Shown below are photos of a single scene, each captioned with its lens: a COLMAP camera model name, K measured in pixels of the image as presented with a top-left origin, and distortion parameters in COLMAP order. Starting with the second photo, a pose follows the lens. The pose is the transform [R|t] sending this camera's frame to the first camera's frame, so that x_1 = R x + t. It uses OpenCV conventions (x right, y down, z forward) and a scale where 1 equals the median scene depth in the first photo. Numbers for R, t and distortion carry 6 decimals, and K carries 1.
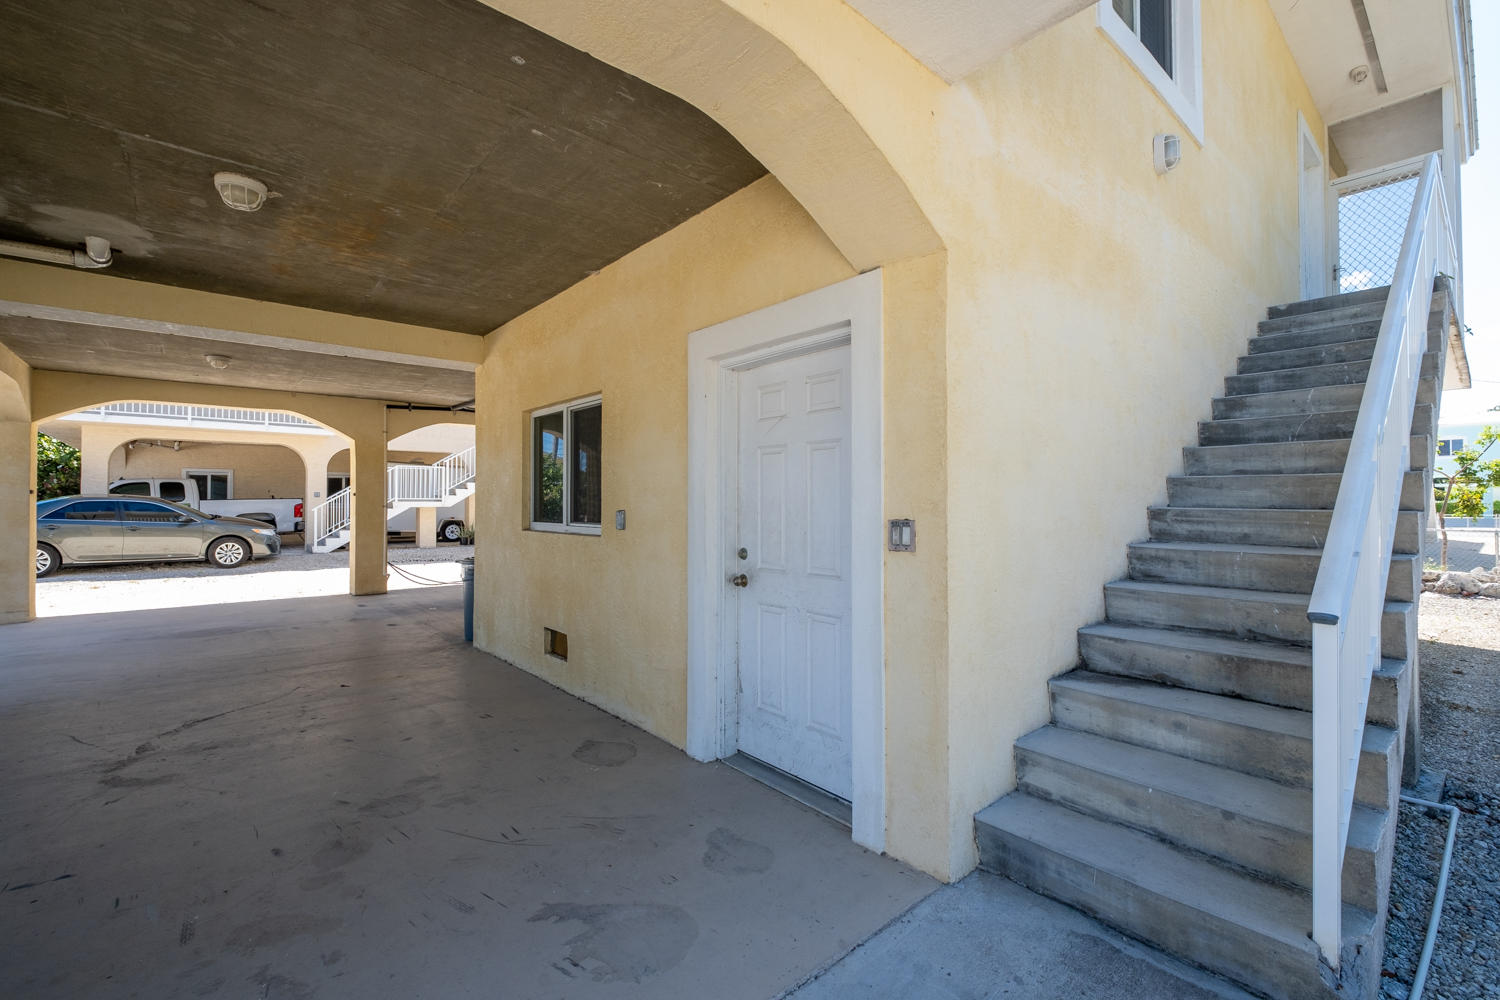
lens RADIAL K [[639.1, 0, 746.6], [0, 639.1, 496.6], [0, 0, 1]] dist [0.002600, 0.000100]
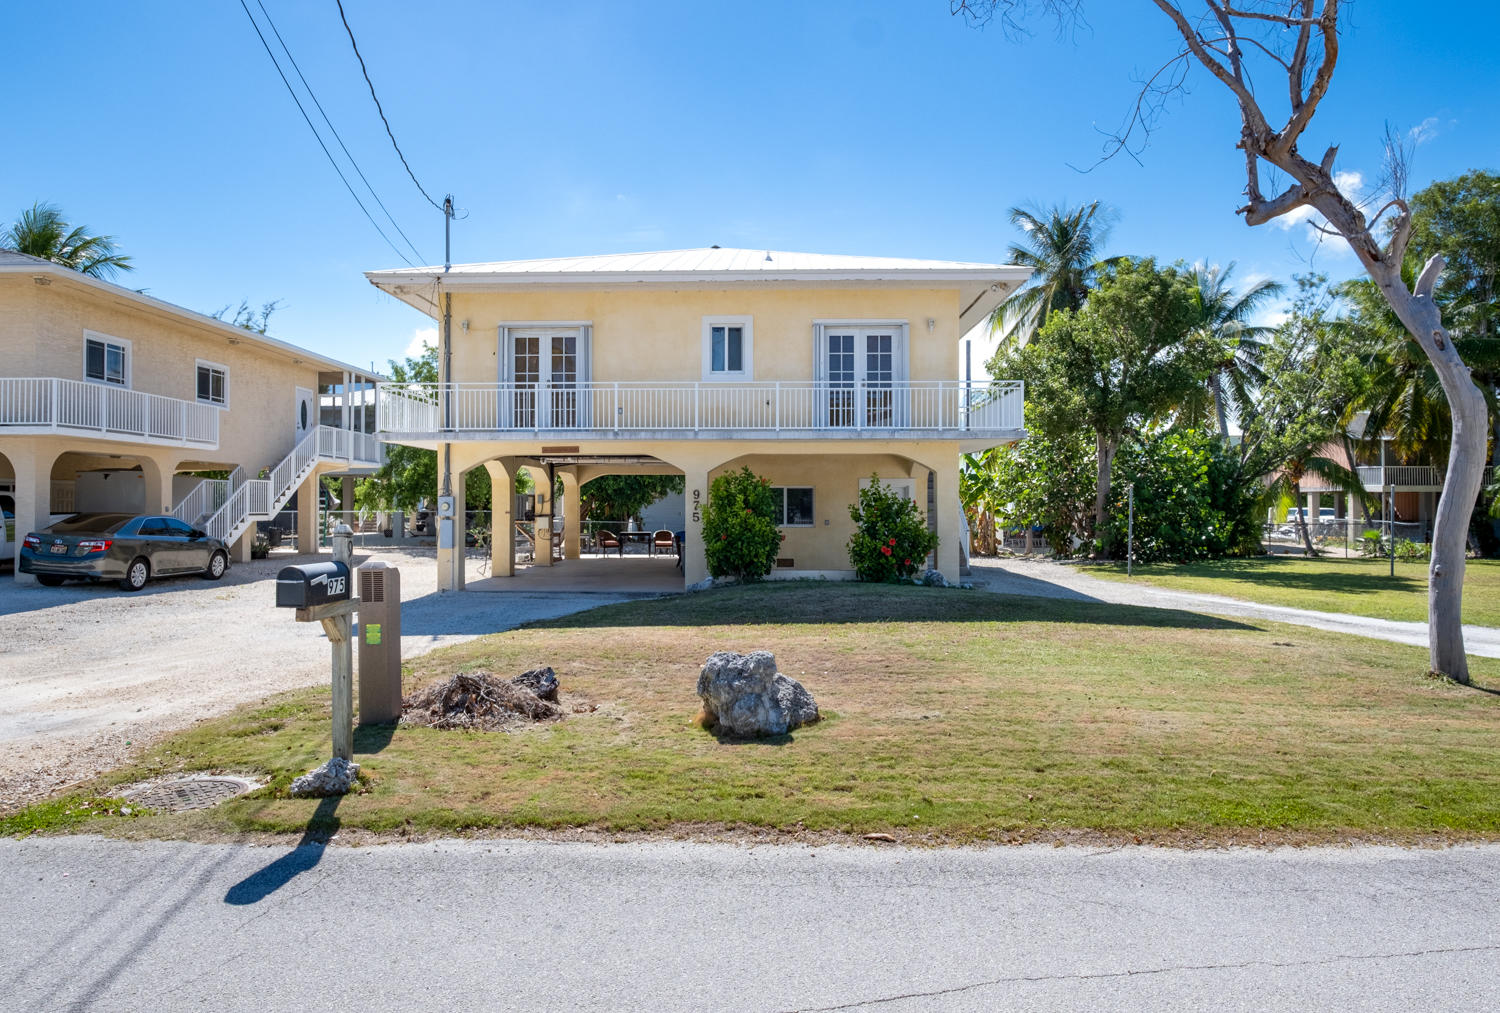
lens RADIAL K [[982.4, 0, 749.9], [0, 982.4, 508.9], [0, 0, 1]] dist [-0.002355, 0.000522]
pose [[0.689931, -0.000423, 0.723875, -1.562045], [-0.005304, 0.999970, 0.005640, -0.023770], [-0.723856, -0.007731, 0.689908, -0.880493]]
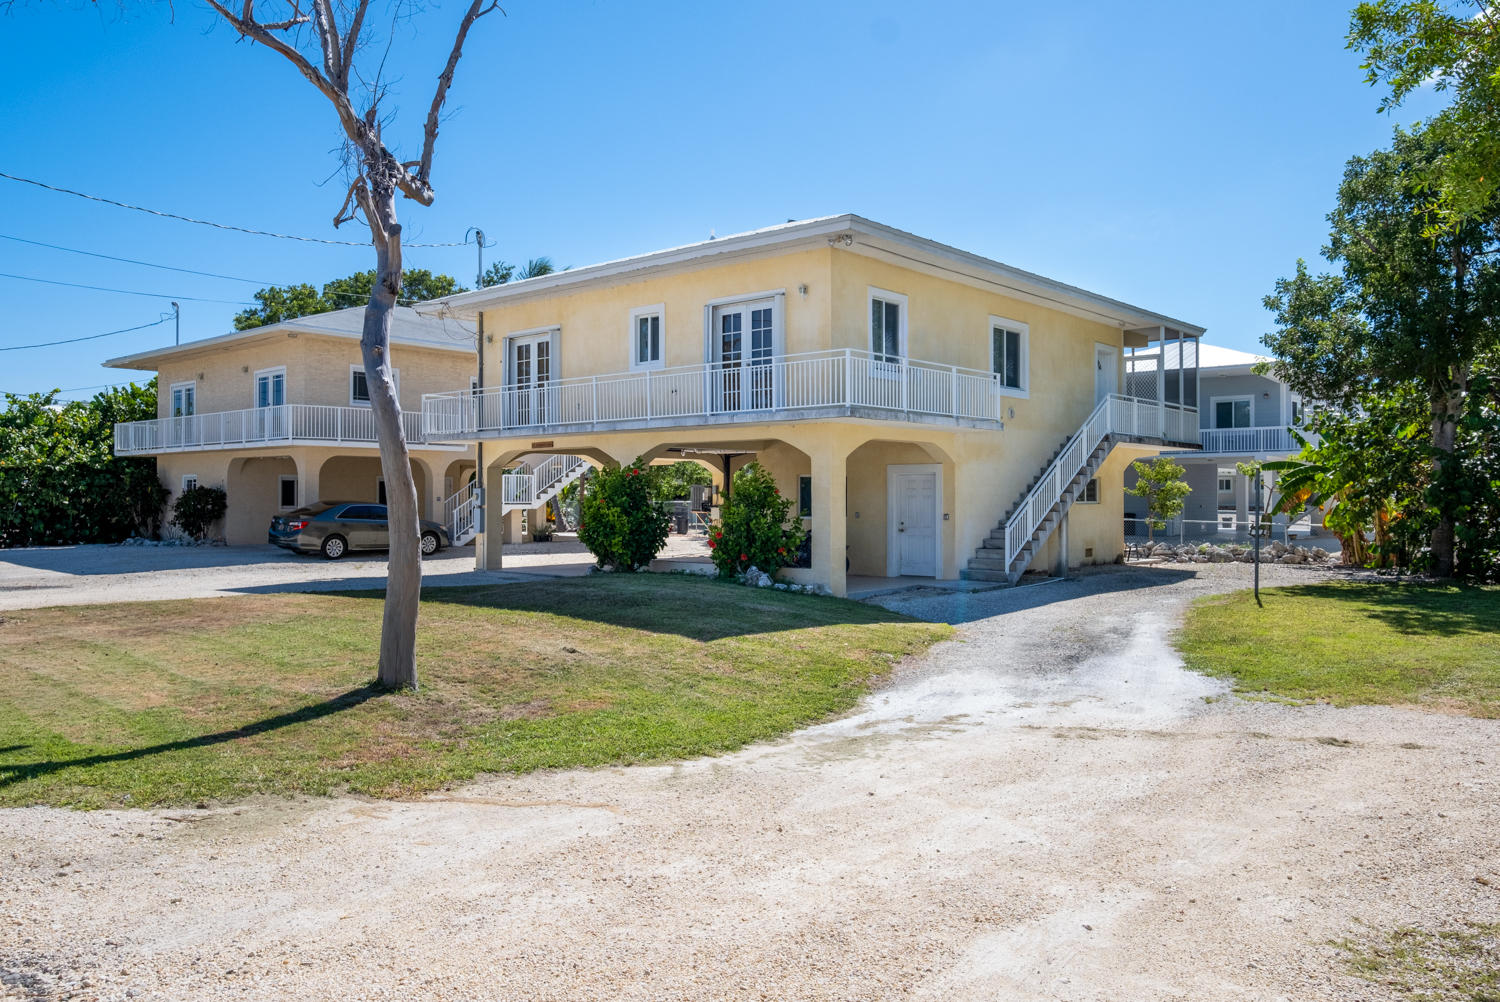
lens RADIAL K [[1063.7, 0, 749.7], [0, 1063.7, 493.1], [0, 0, 1]] dist [0.002090, -0.000371]
pose [[0.990067, 0.003506, 0.140552, -0.515058], [-0.003847, 0.999990, 0.002151, -0.029392], [-0.140543, -0.002670, 0.990071, -1.475694]]
